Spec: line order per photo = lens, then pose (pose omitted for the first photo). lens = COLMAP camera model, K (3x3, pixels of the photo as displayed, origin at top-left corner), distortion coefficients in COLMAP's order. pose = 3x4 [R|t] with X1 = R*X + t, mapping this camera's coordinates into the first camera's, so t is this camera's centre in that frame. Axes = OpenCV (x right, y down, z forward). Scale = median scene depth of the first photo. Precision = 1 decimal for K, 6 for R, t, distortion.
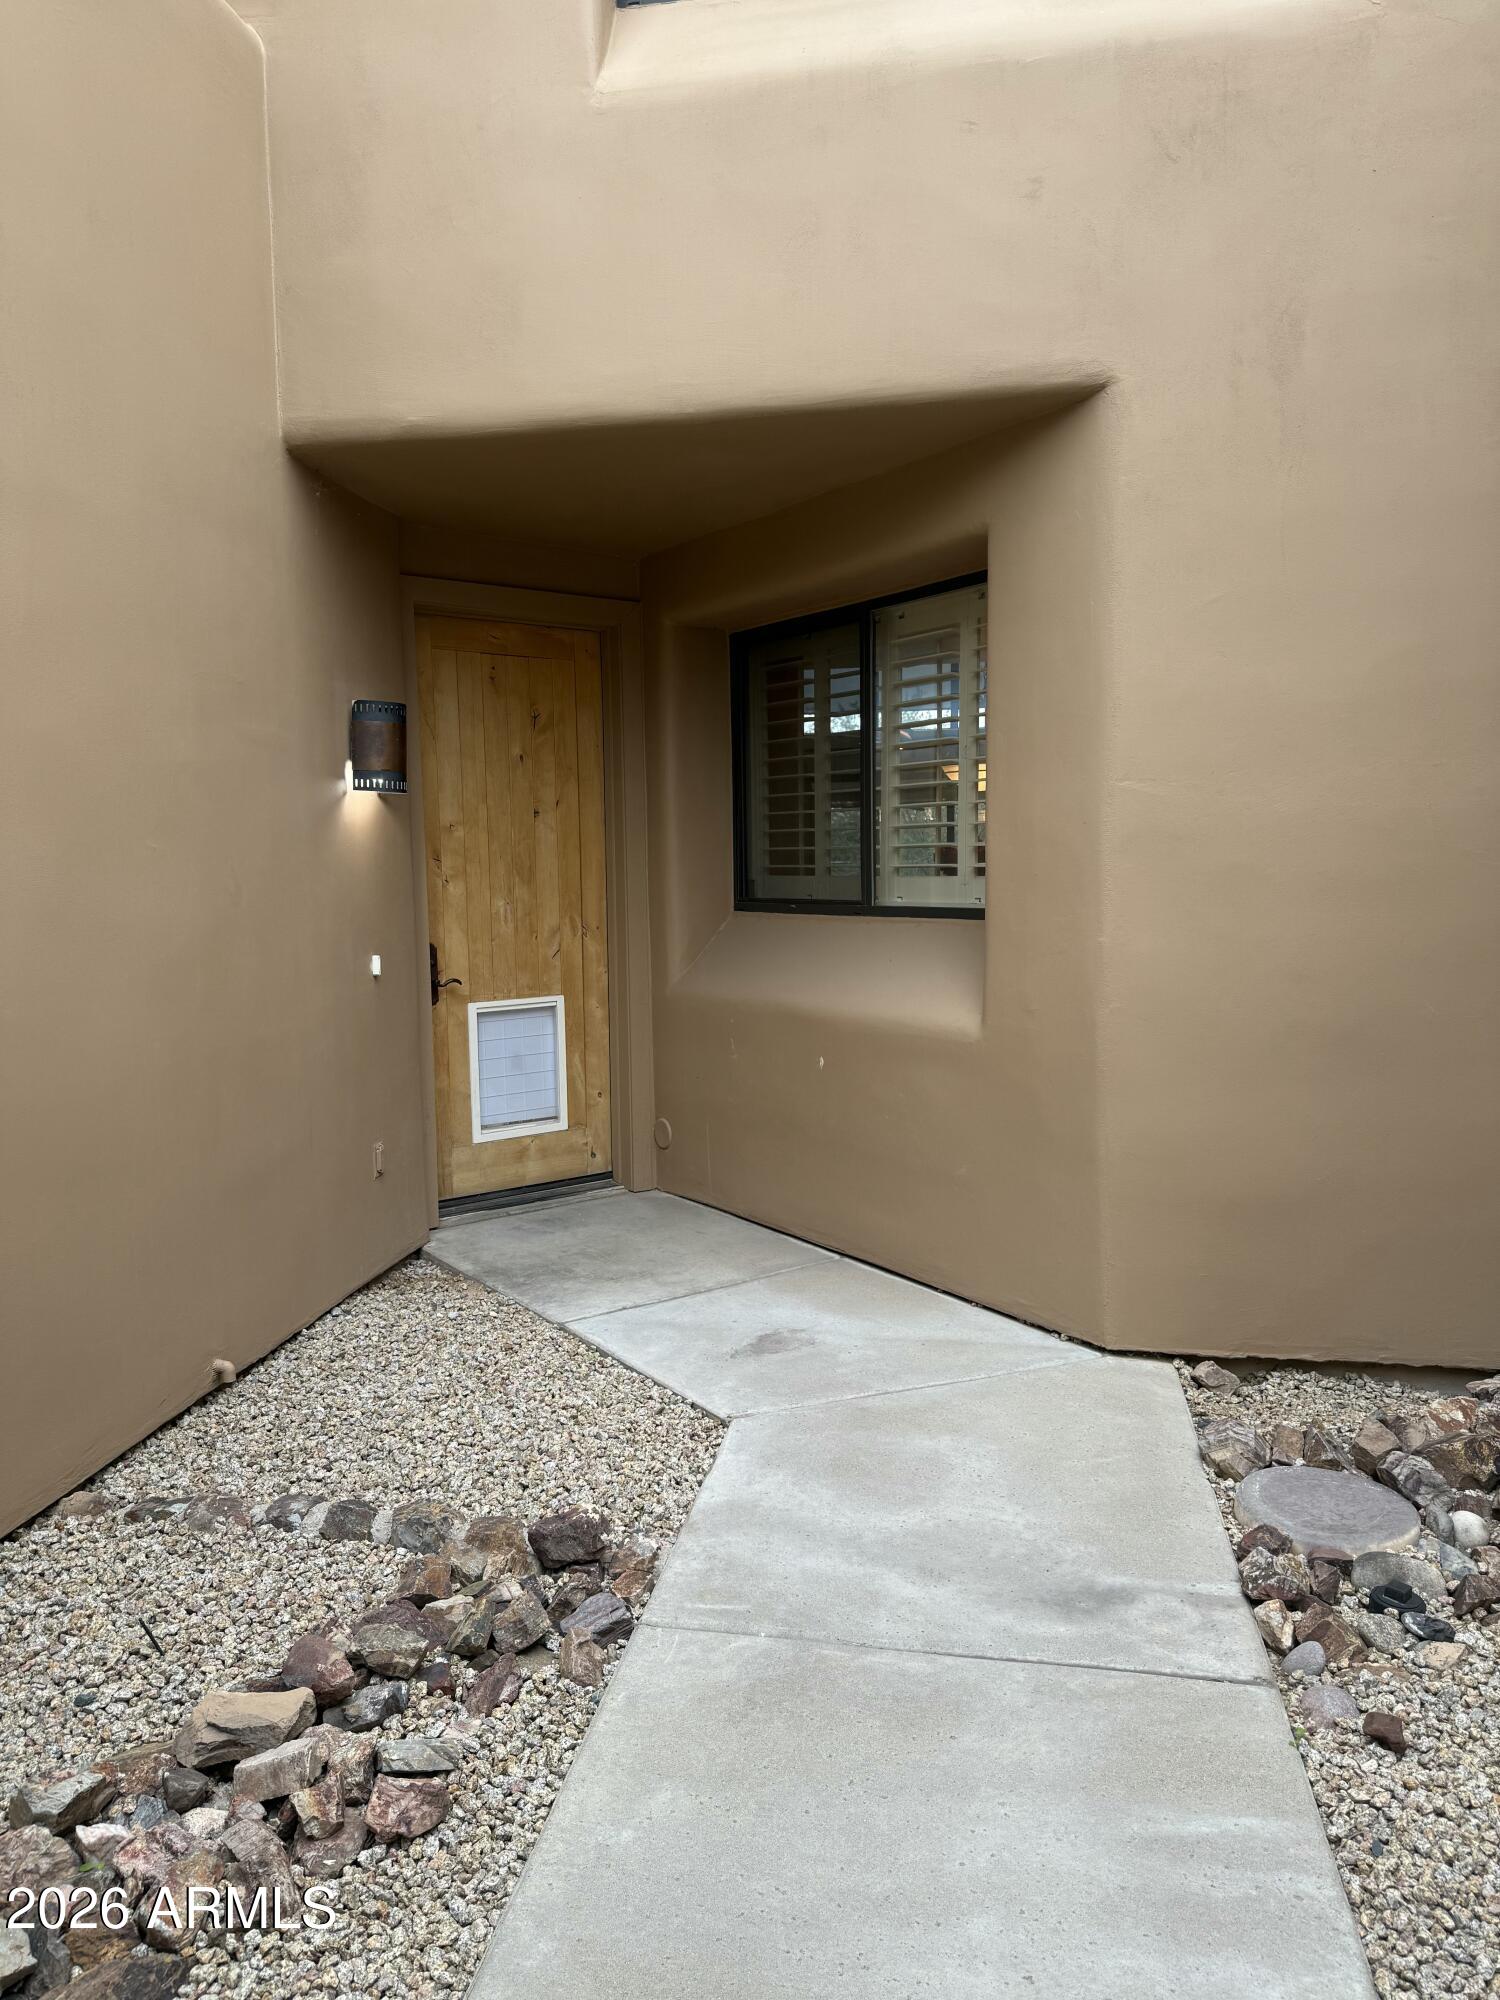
lens RADIAL K [[1365.7, 0, 738.5], [0, 1365.7, 1018.6], [0, 0, 1]] dist [-0.001404, -0.007090]
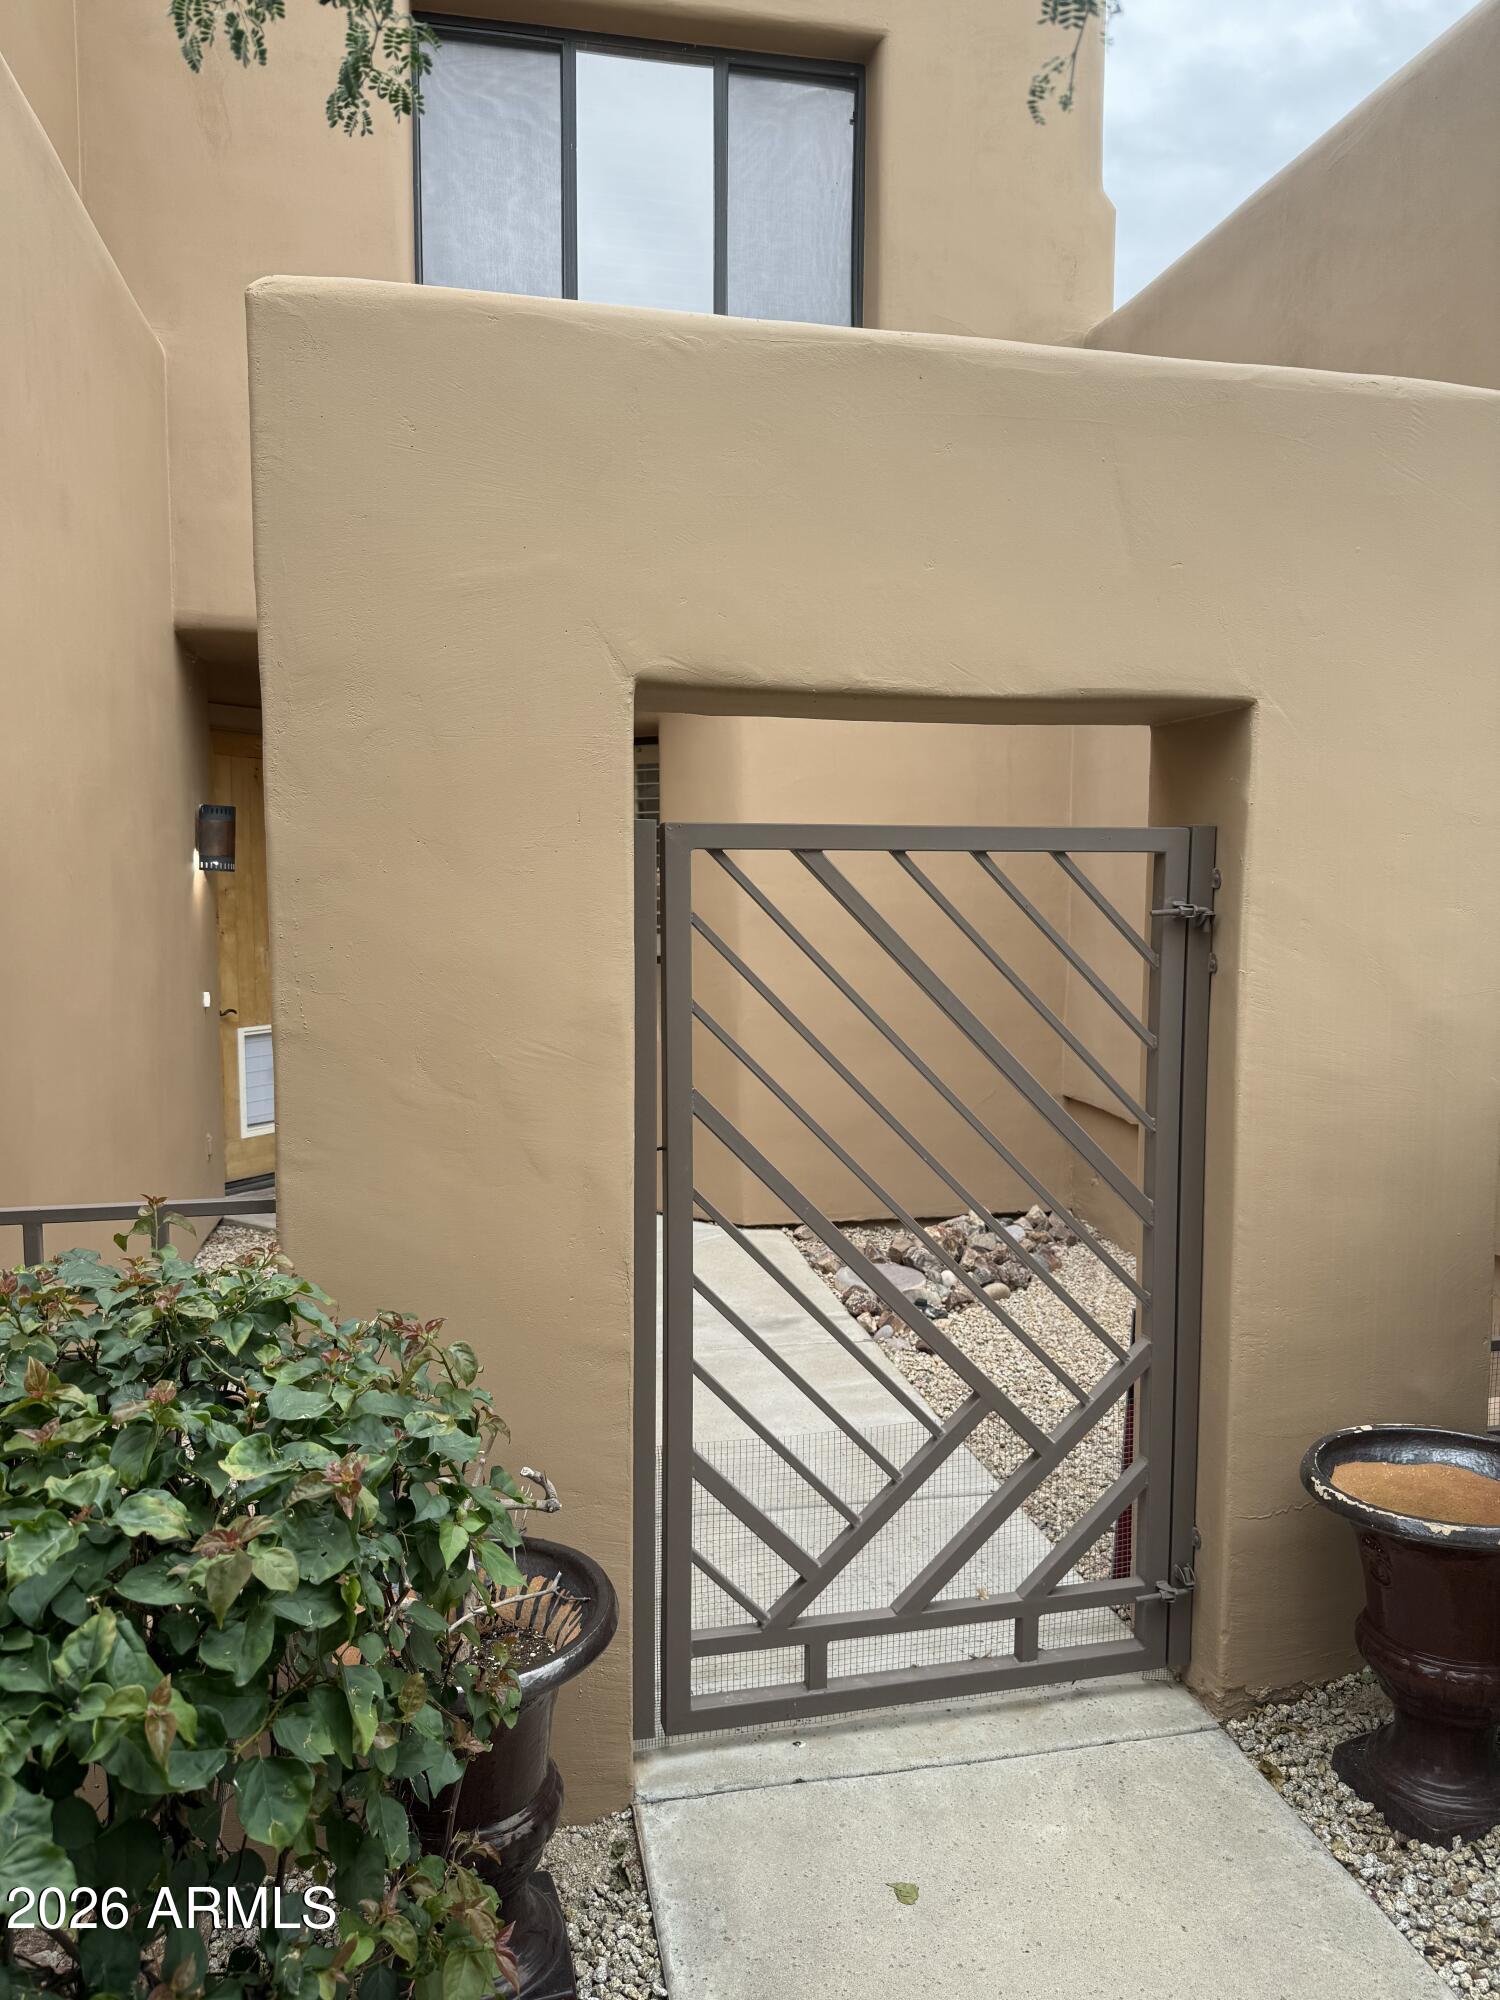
lens RADIAL K [[1396.0, 0, 750.0], [0, 1396.0, 1000.0], [0, 0, 1]] dist [0.095585, -0.144860]
pose [[0.922959, -0.019443, 0.384407, -0.321335], [0.032083, 0.999134, -0.026497, 0.015532], [-0.383559, 0.036789, 0.922783, -0.495859]]
